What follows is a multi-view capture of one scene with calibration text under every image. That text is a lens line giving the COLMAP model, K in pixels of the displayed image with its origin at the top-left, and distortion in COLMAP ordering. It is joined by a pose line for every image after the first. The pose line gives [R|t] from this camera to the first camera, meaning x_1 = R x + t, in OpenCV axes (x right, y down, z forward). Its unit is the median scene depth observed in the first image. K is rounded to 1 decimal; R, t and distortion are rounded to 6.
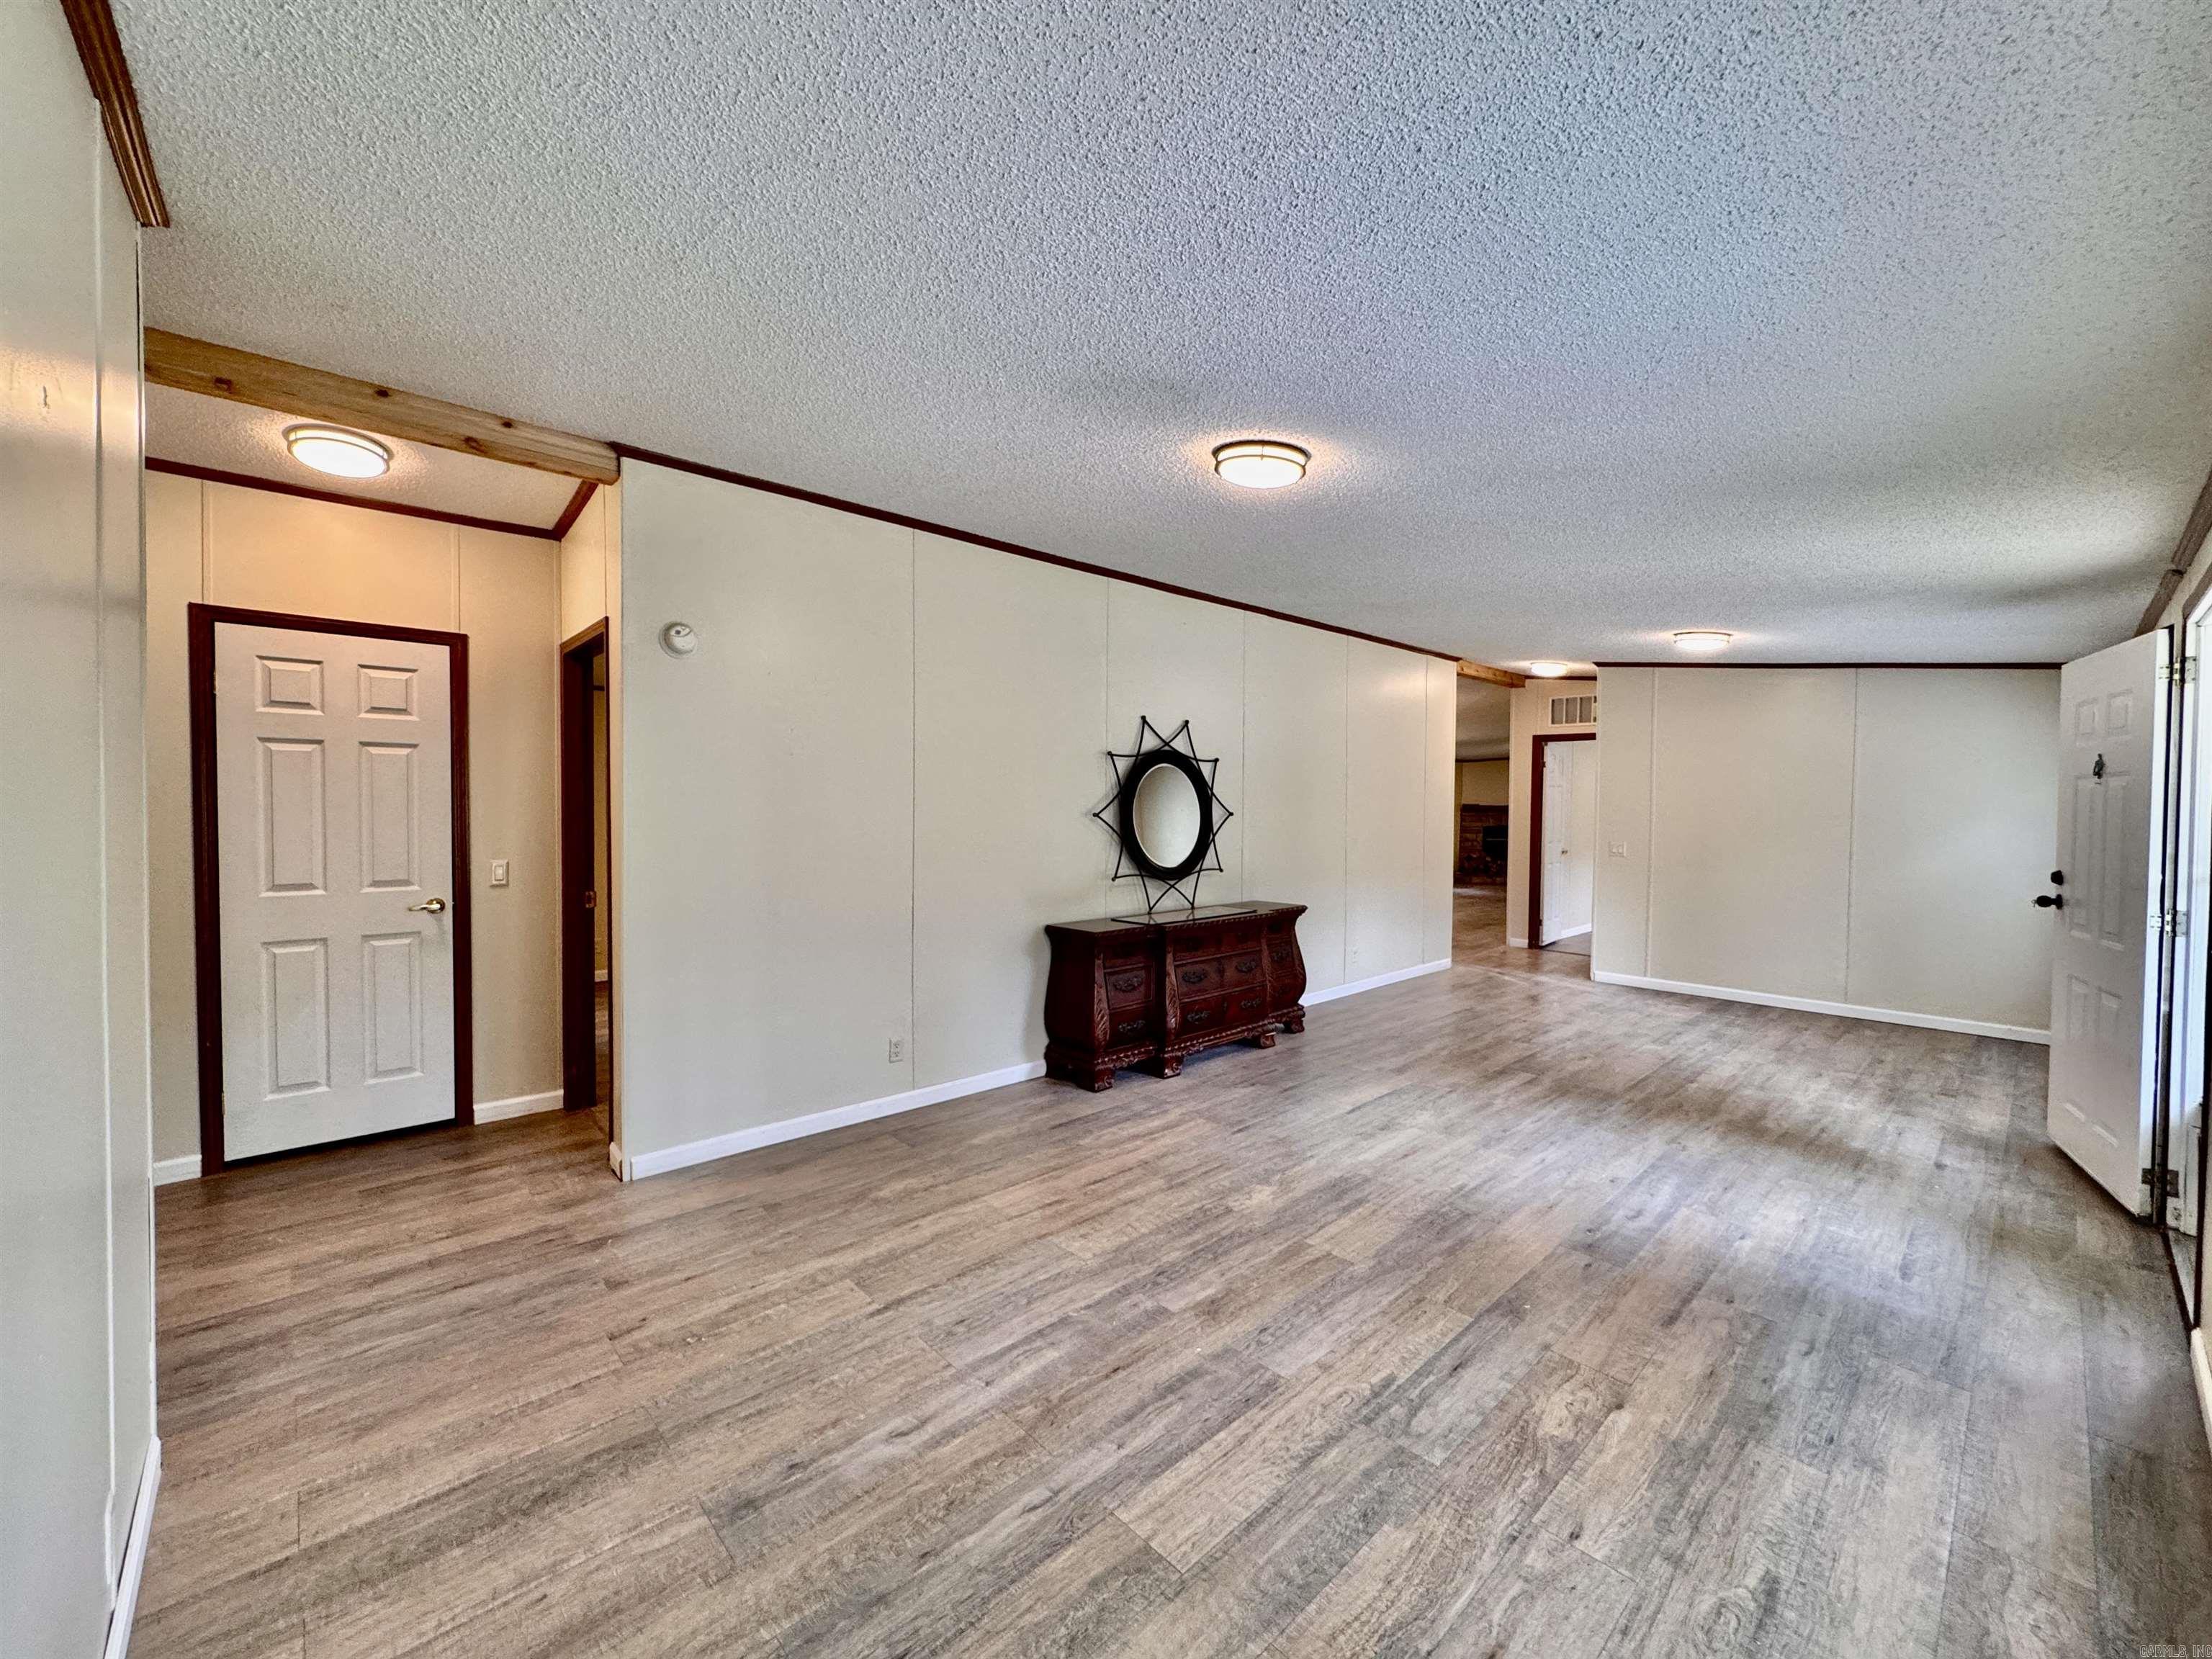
lens RADIAL K [[881.1, 0, 1106.0], [0, 881.1, 829.5], [0, 0, 1]] dist [-0.003285, 0.000458]
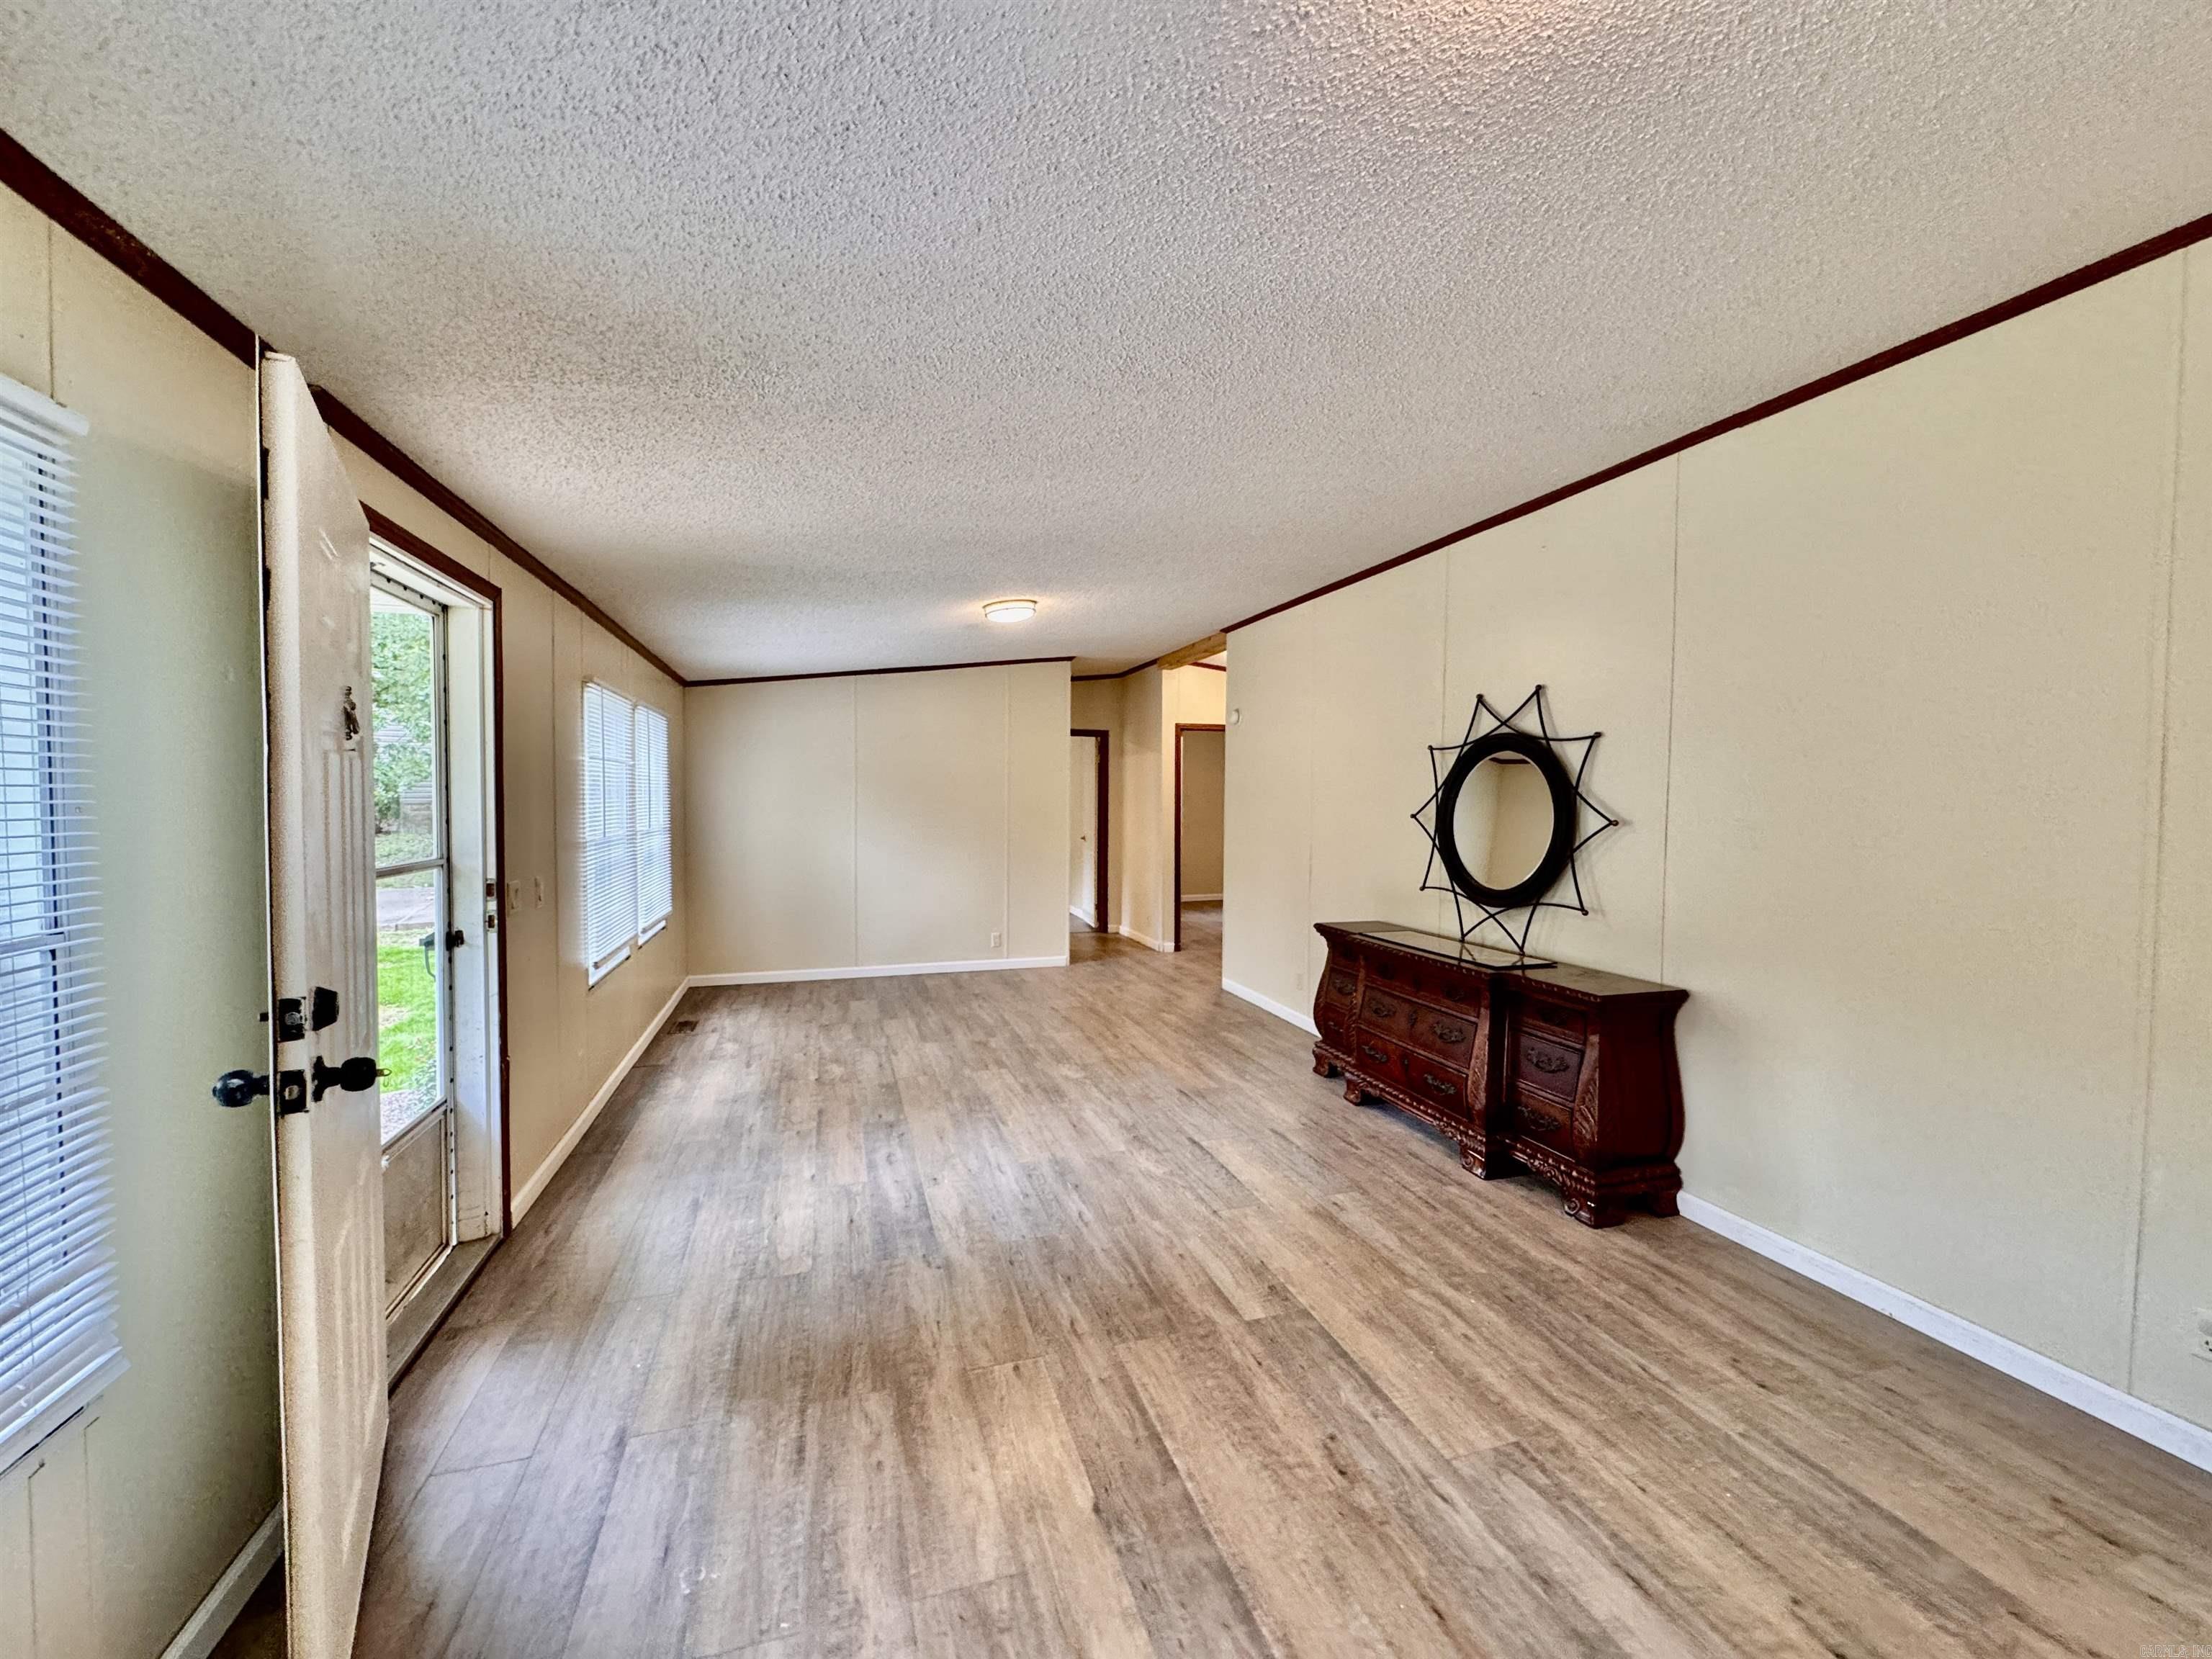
lens RADIAL K [[881.1, 0, 1106.0], [0, 881.1, 829.5], [0, 0, 1]] dist [-0.003285, 0.000458]
pose [[-0.427734, 0.023846, -0.903590, 1.208673], [-0.035070, 0.998461, 0.042951, -0.038960], [0.903224, 0.050060, -0.426240, 1.379843]]
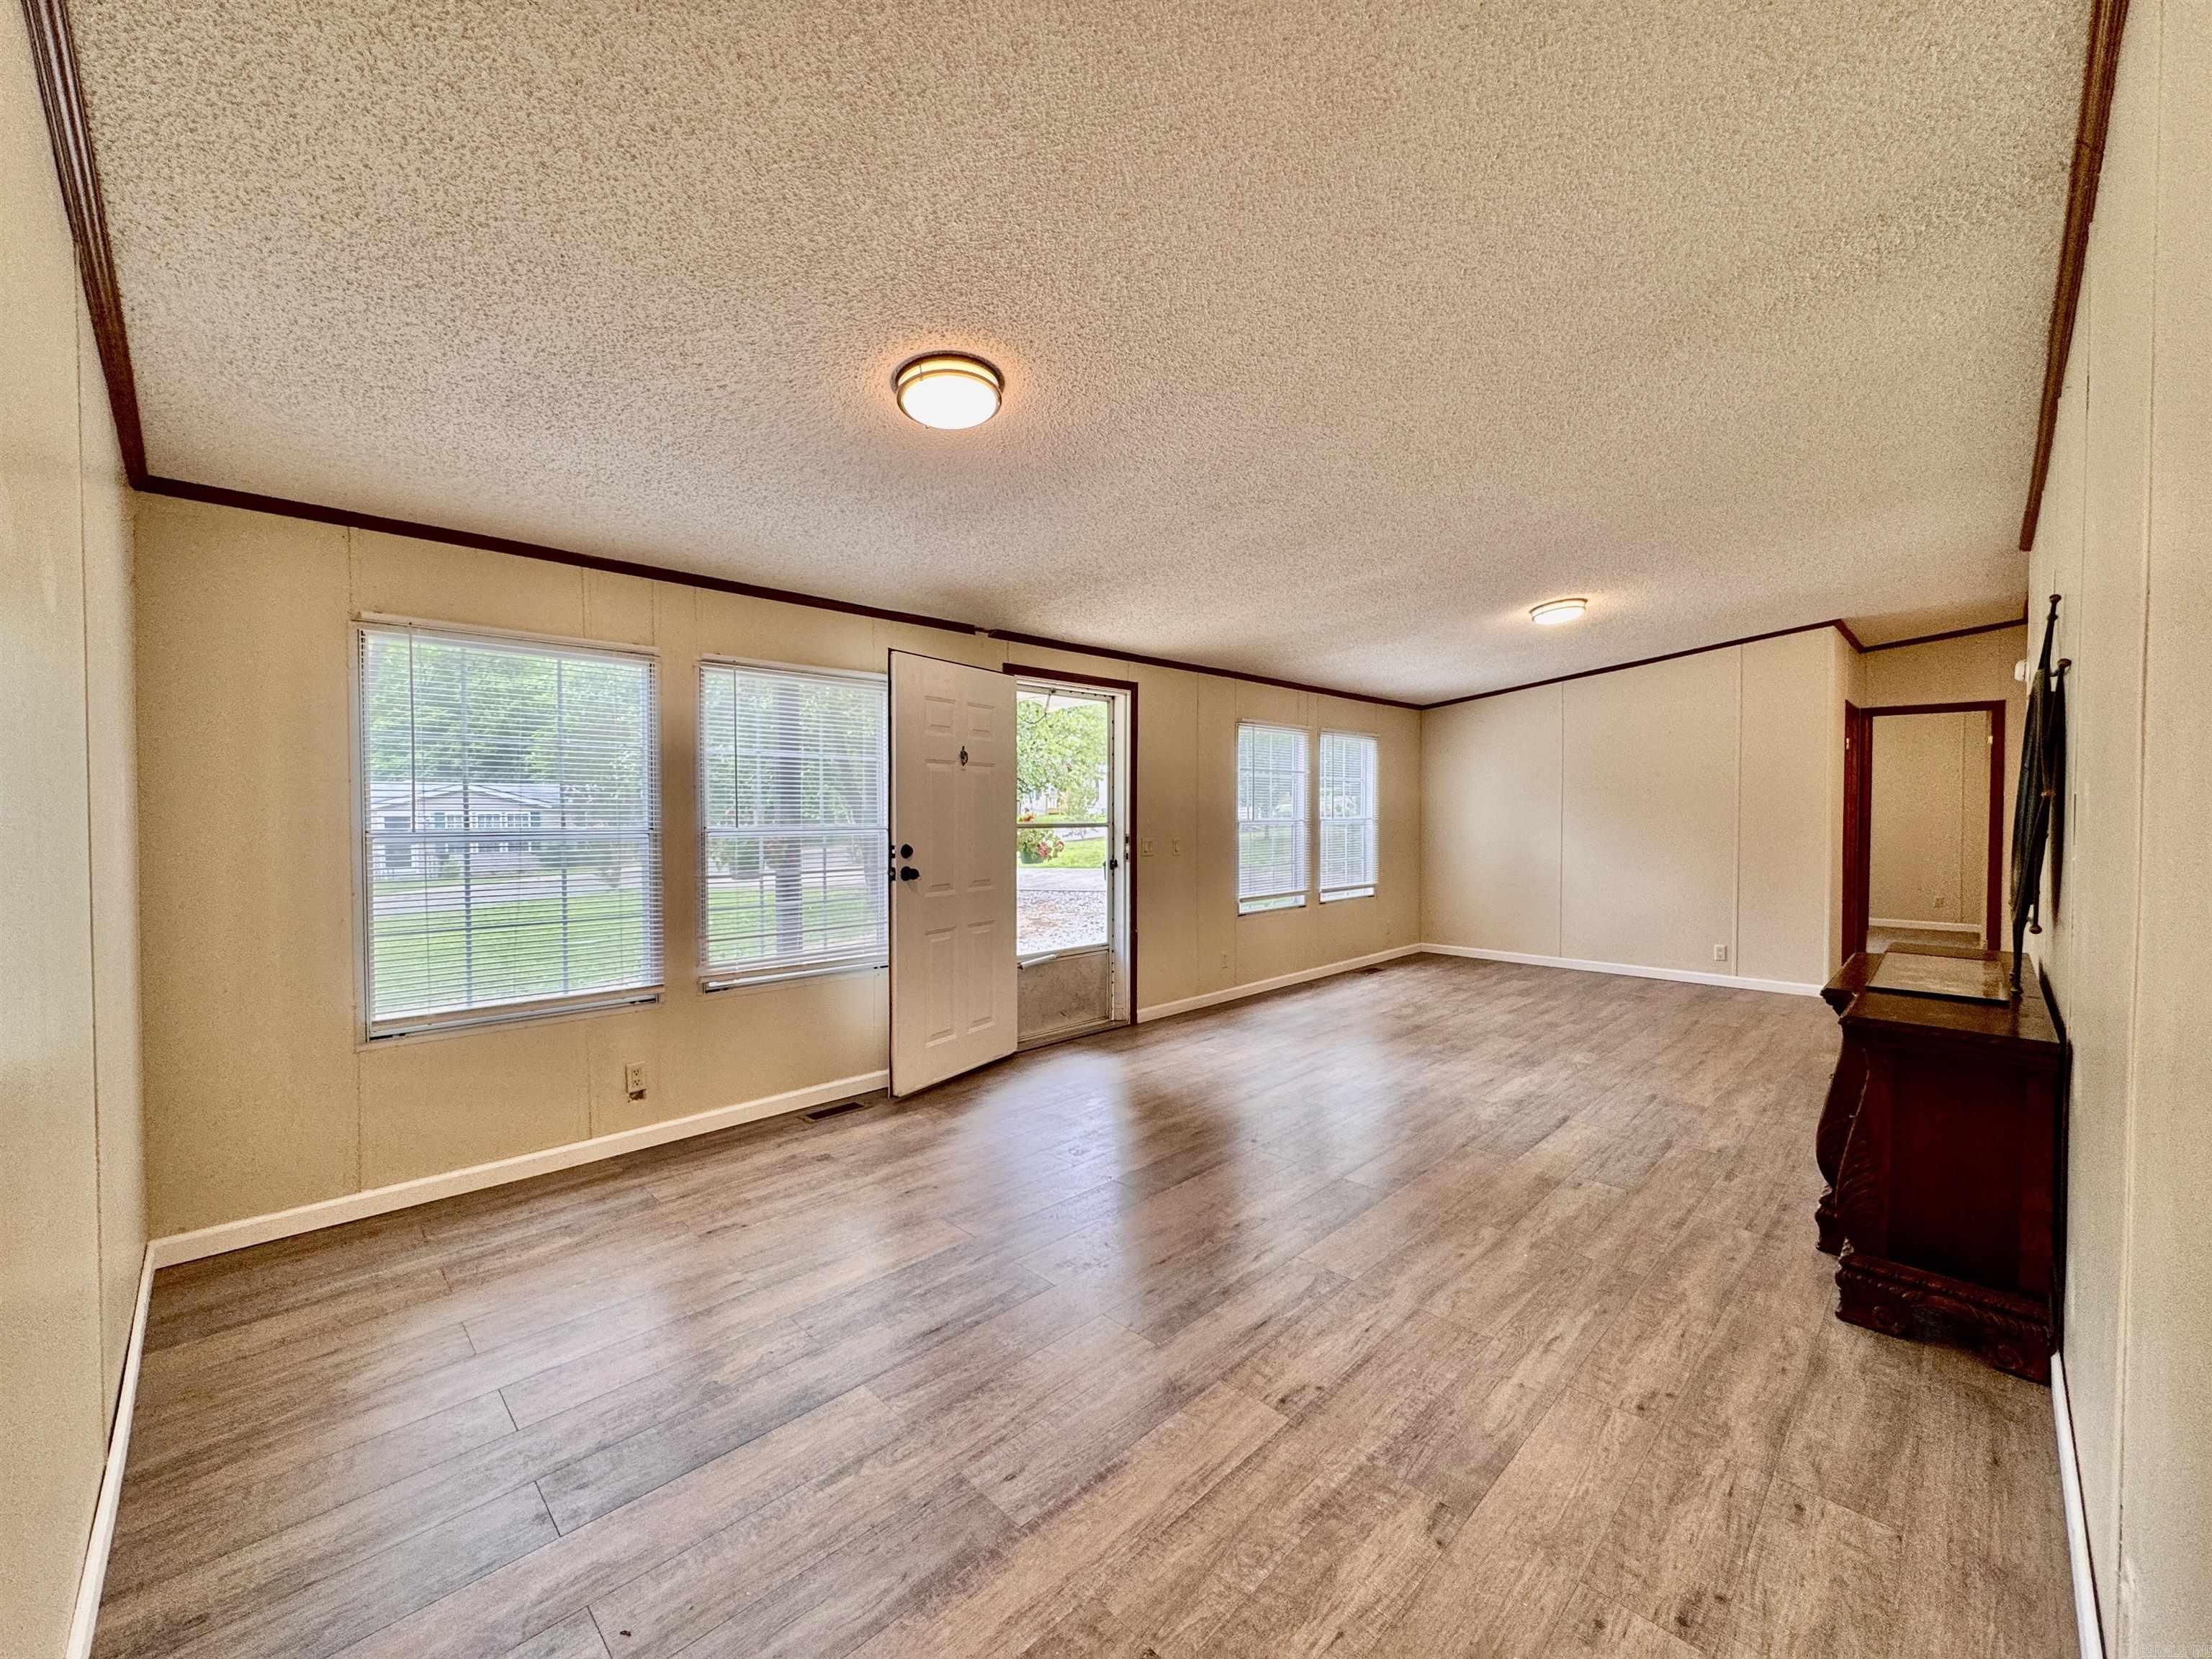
lens RADIAL K [[881.1, 0, 1106.0], [0, 881.1, 829.5], [0, 0, 1]] dist [-0.003285, 0.000458]
pose [[-0.999304, -0.005788, -0.036846, 0.851844], [-0.007669, 0.998664, 0.051106, -0.027878], [0.036501, 0.051353, -0.998013, 2.019612]]
